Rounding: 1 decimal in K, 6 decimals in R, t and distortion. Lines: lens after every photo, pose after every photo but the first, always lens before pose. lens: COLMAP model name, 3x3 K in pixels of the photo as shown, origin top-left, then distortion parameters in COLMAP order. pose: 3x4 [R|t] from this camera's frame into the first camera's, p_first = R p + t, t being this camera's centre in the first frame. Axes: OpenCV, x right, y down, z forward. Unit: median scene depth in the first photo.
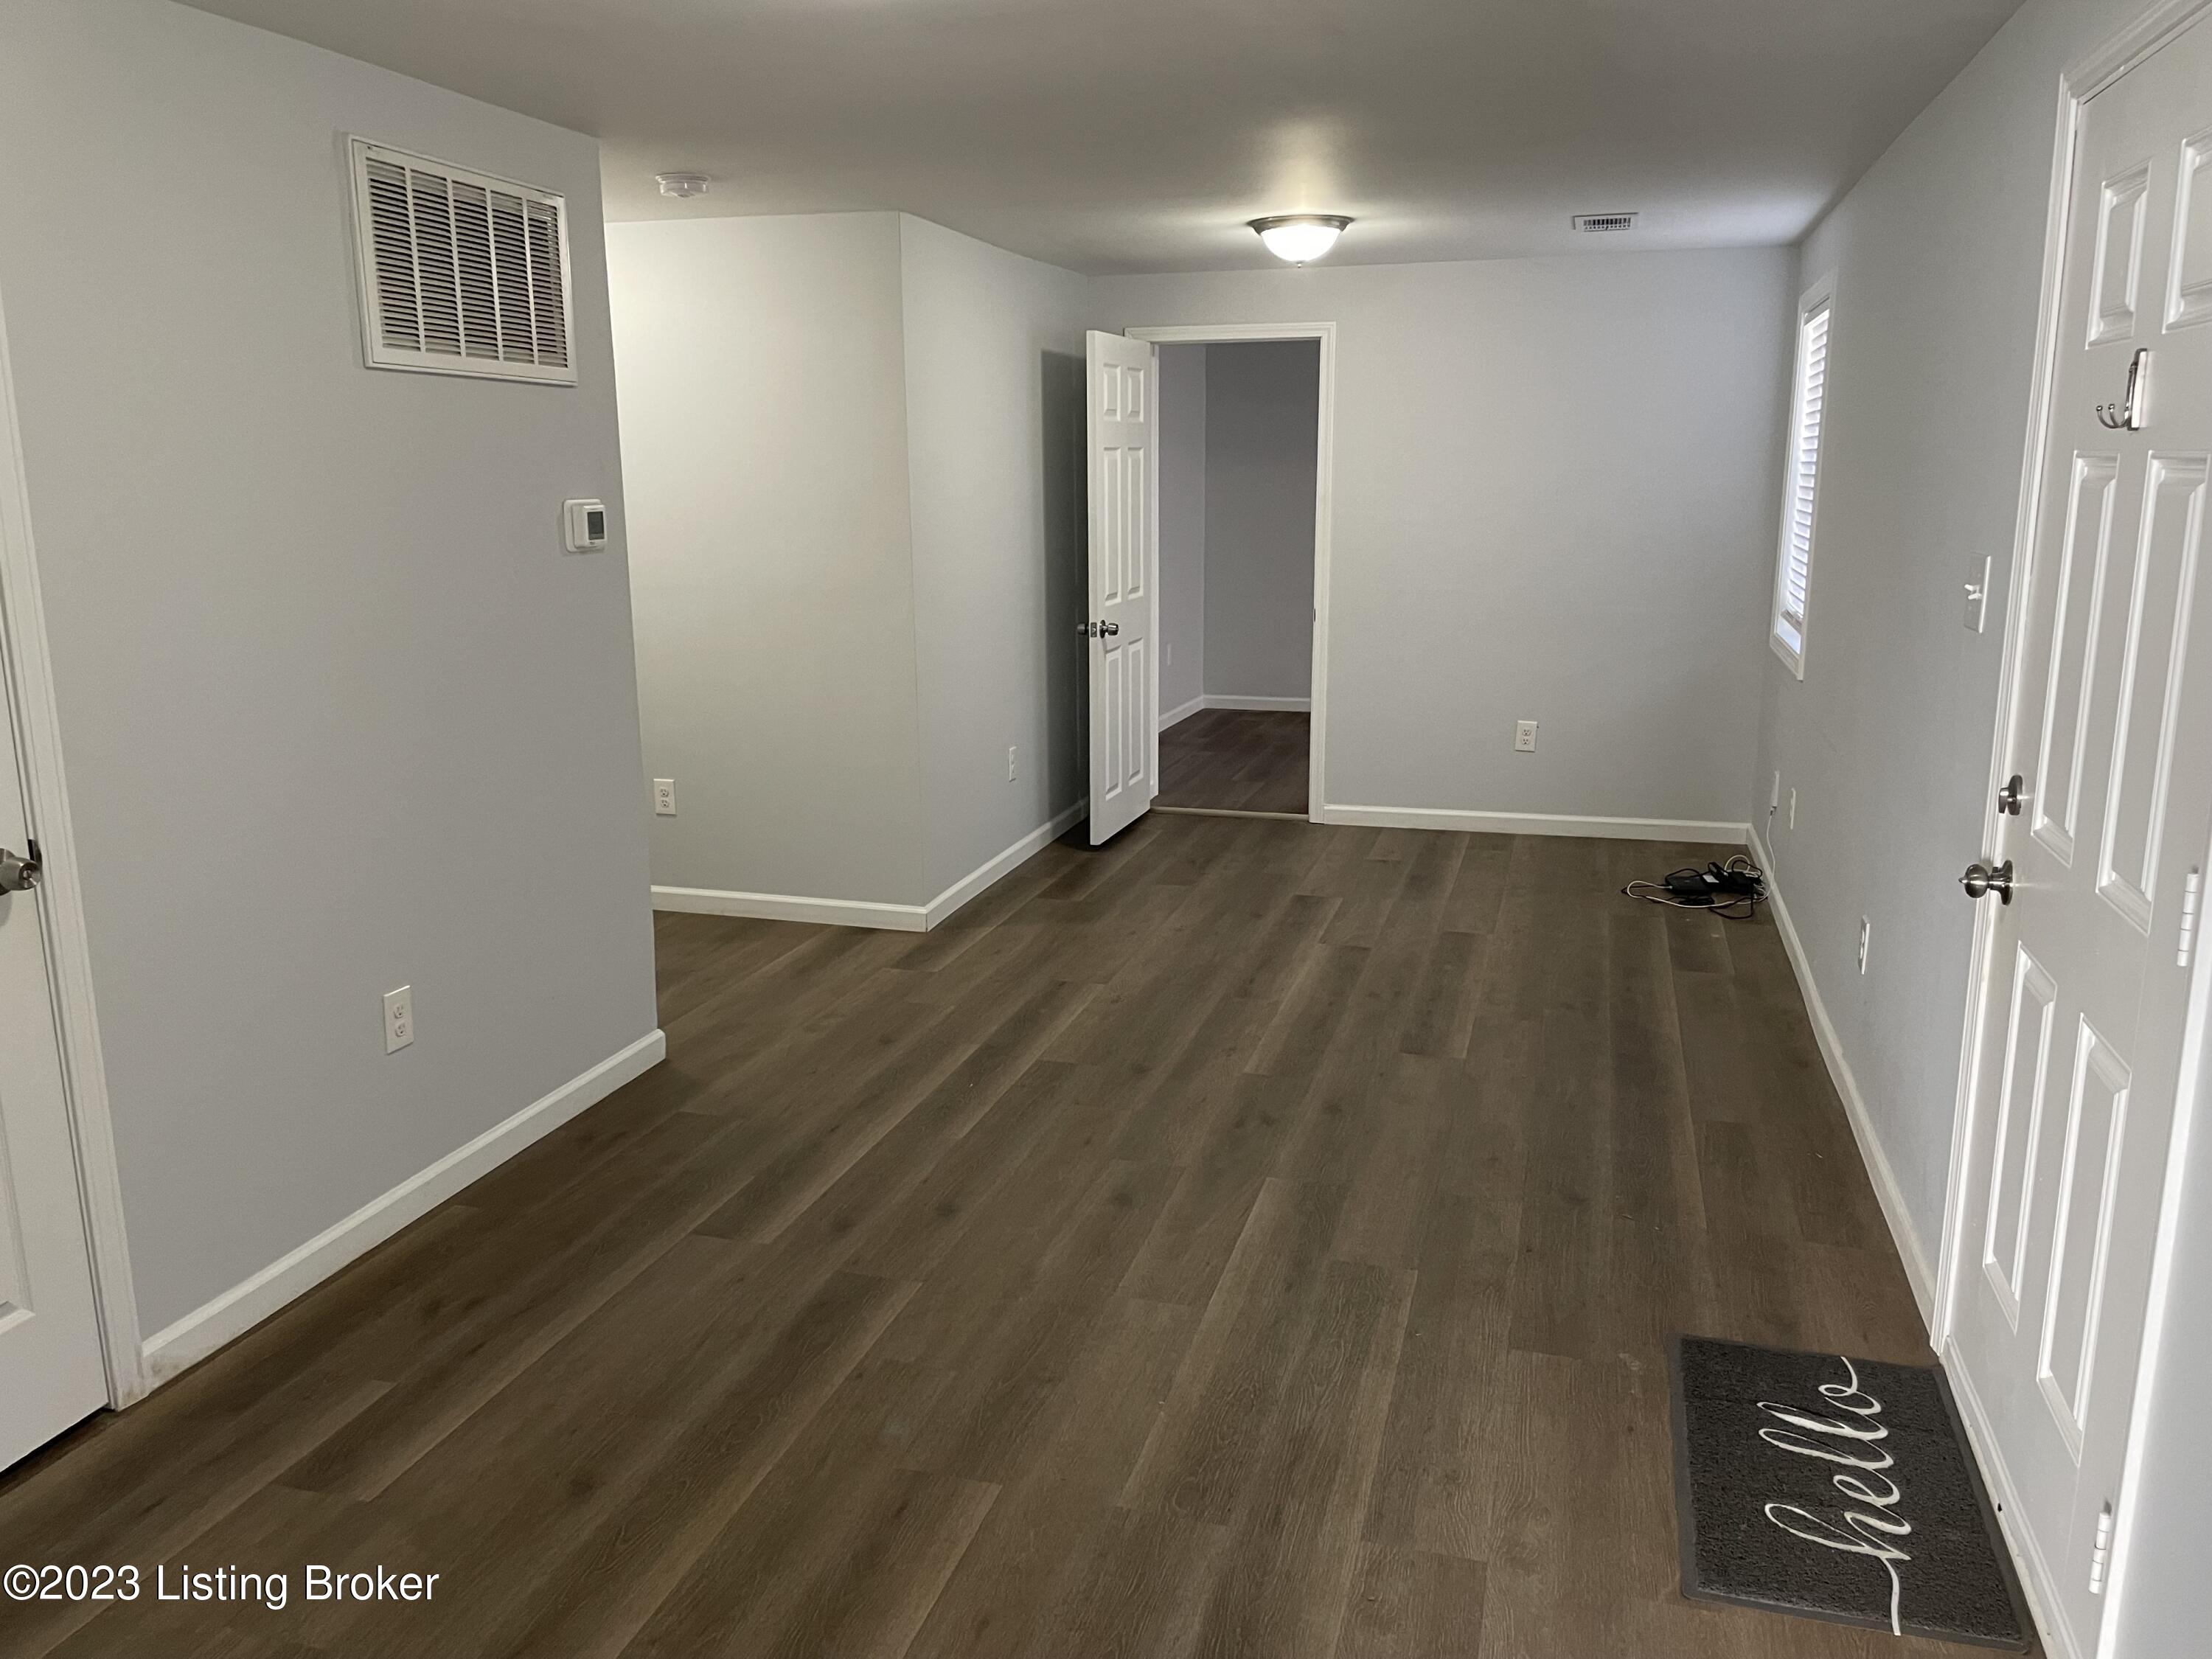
lens RADIAL K [[1675.2, 0, 1121.9], [0, 1675.2, 831.0], [0, 0, 1]] dist [0.110551, -0.153892]
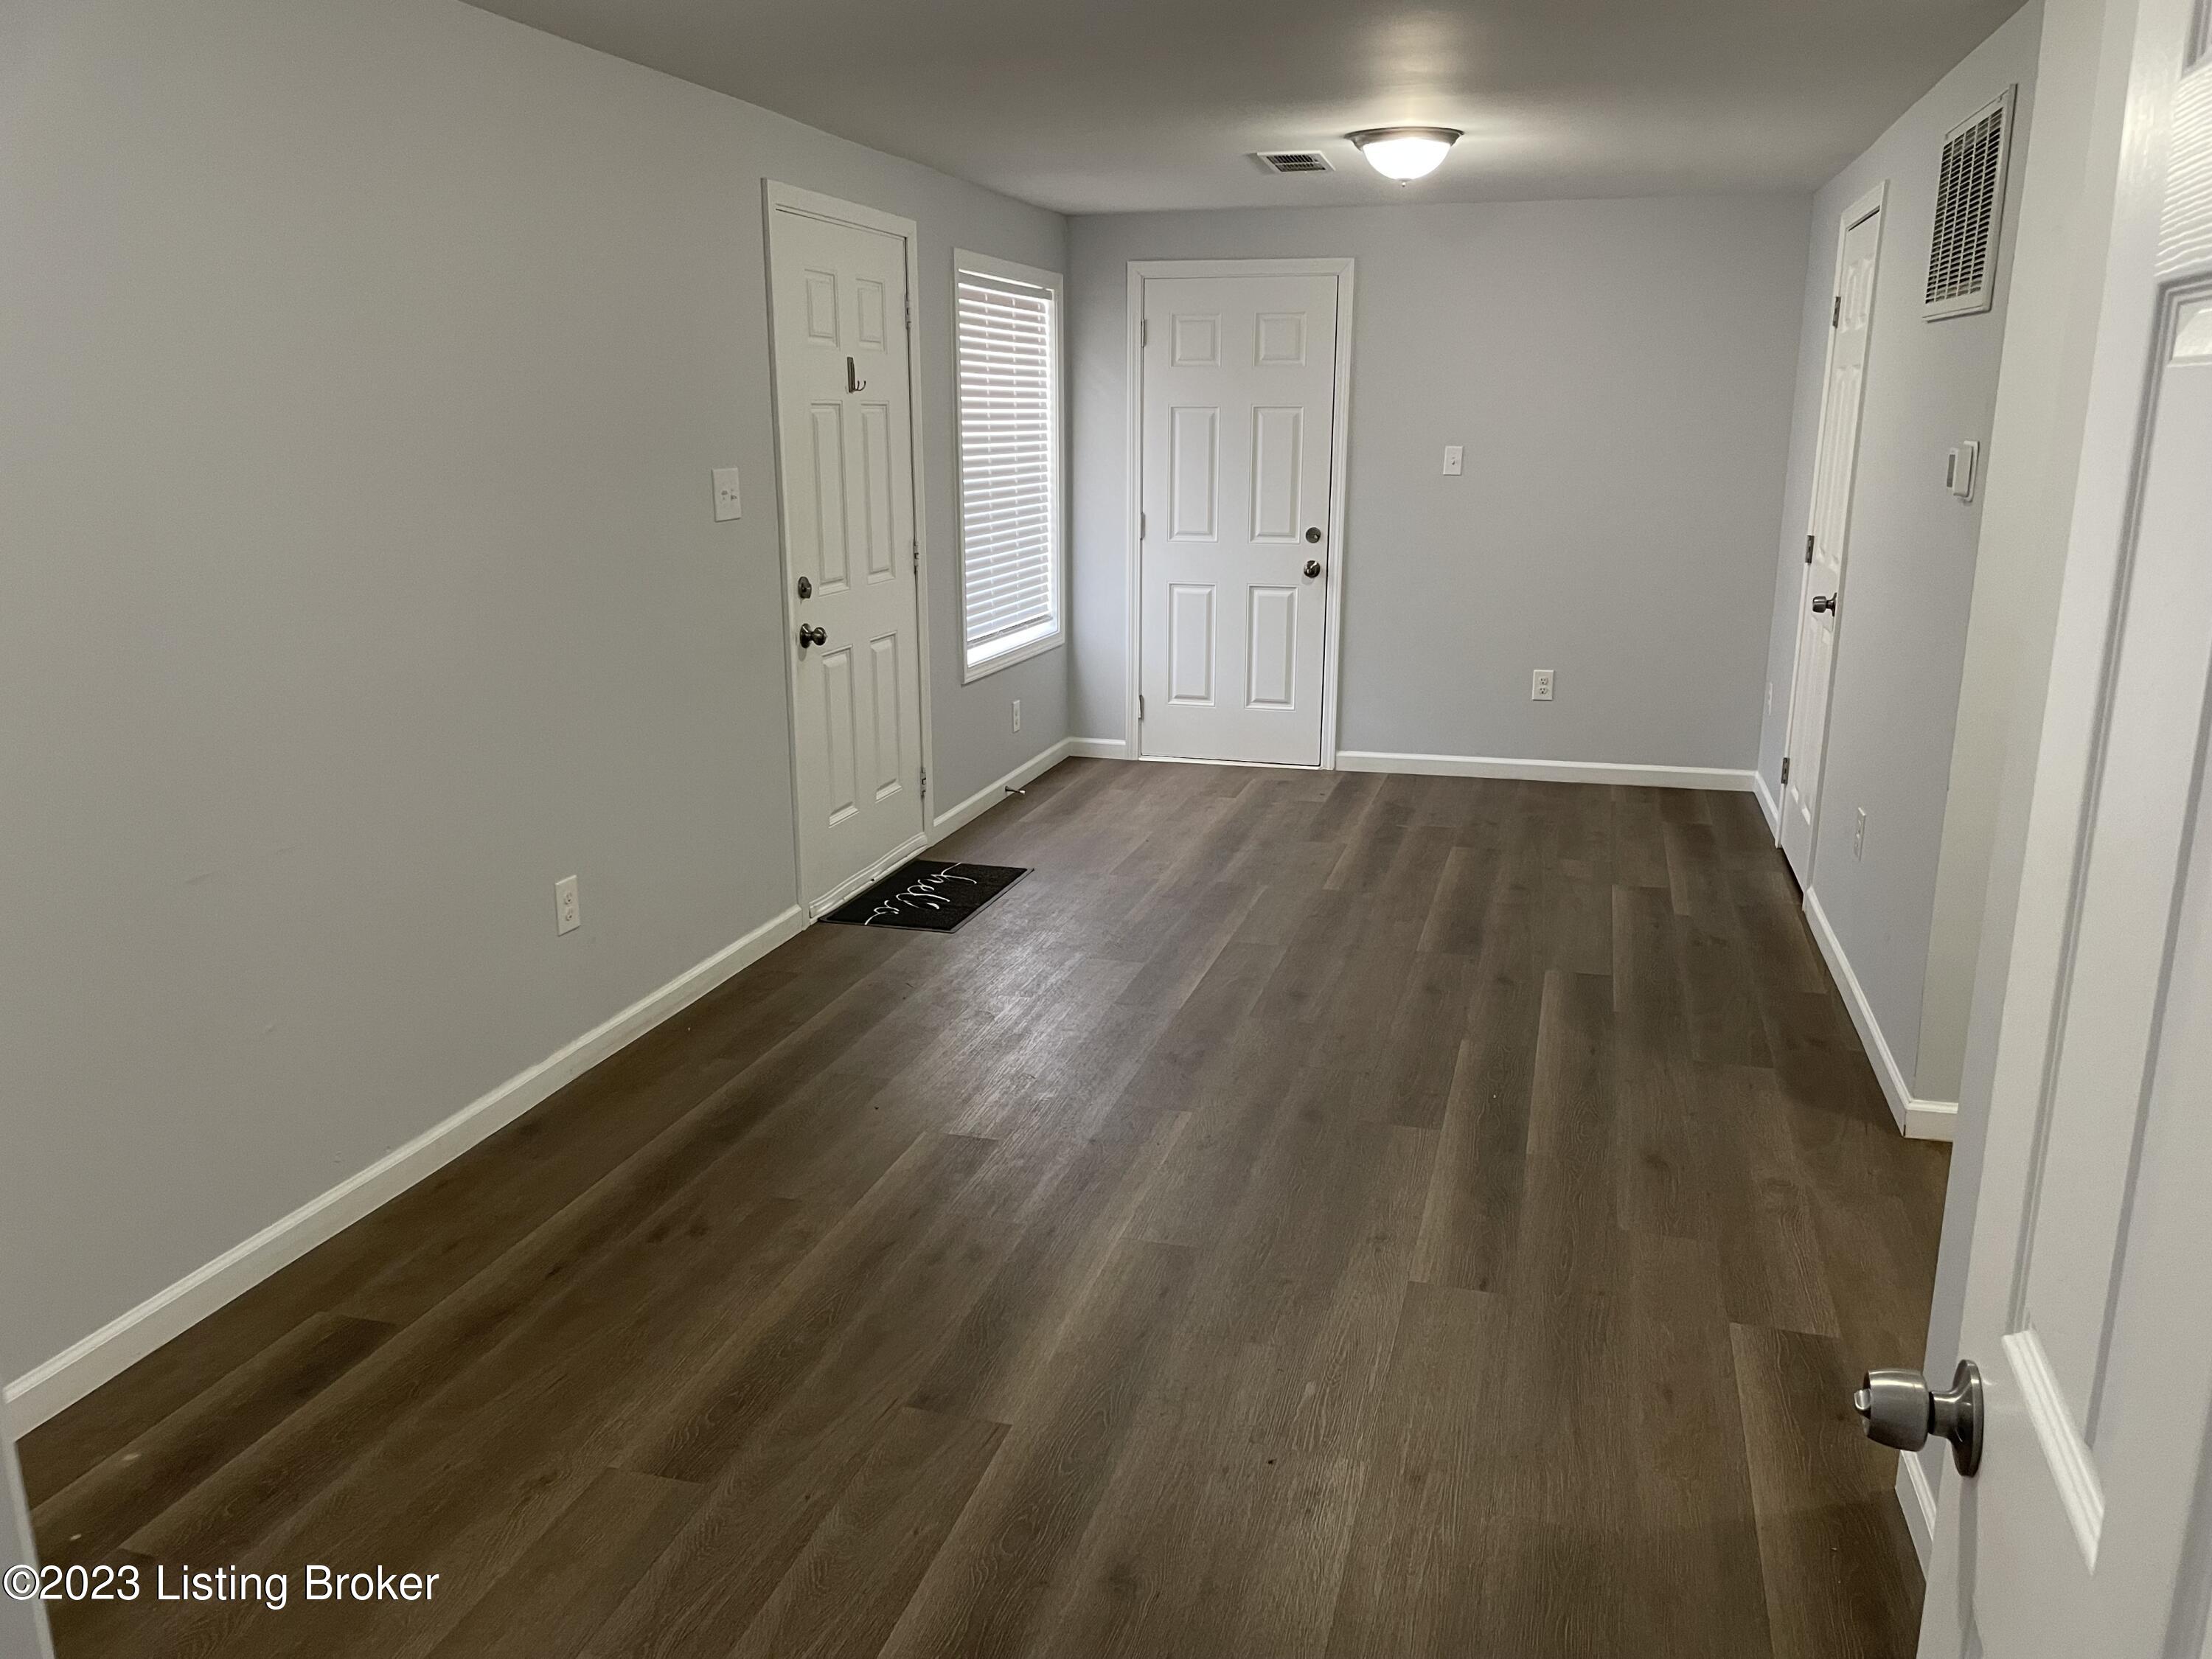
lens RADIAL K [[1675.2, 0, 1121.9], [0, 1675.2, 831.0], [0, 0, 1]] dist [0.110551, -0.153892]
pose [[-0.999987, 0.003523, 0.003556, 0.110908], [0.004740, 0.894992, 0.446057, -0.395405], [-0.001611, 0.446068, -0.894998, 1.807938]]
